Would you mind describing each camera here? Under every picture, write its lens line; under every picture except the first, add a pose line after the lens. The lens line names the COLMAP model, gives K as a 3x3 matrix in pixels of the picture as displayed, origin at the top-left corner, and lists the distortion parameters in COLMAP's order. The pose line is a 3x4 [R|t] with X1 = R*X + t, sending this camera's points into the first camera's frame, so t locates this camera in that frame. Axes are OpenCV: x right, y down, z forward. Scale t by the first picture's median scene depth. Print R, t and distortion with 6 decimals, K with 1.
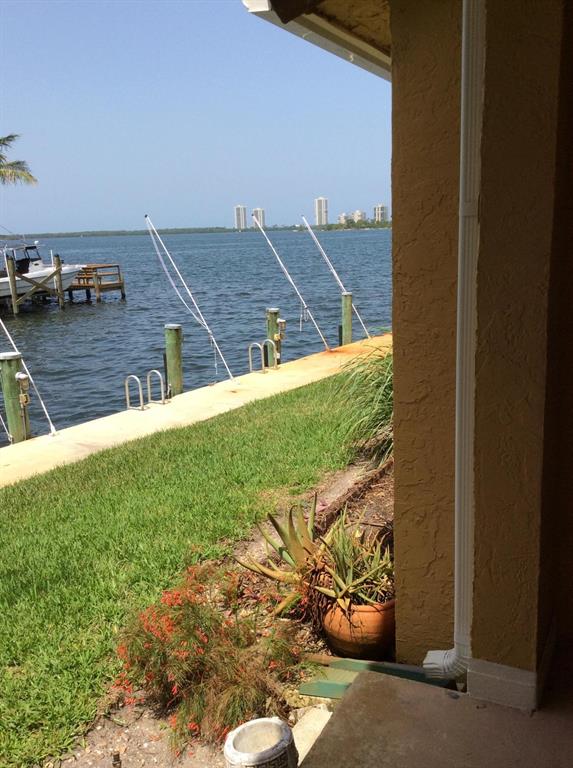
lens RADIAL K [[716.2, 0, 286.5], [0, 716.2, 384.0], [0, 0, 1]] dist [0.125904, -0.241459]
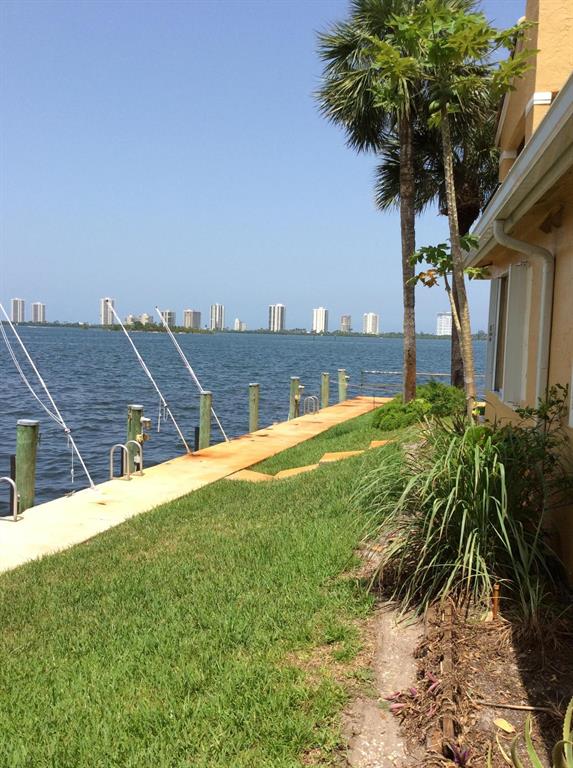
lens RADIAL K [[716.2, 0, 286.5], [0, 716.2, 384.0], [0, 0, 1]] dist [0.125904, -0.241459]
pose [[0.953008, 0.047039, 0.299272, -0.106926], [-0.003701, 0.989606, -0.143758, -0.005751], [-0.302923, 0.135895, 0.943276, 0.115929]]
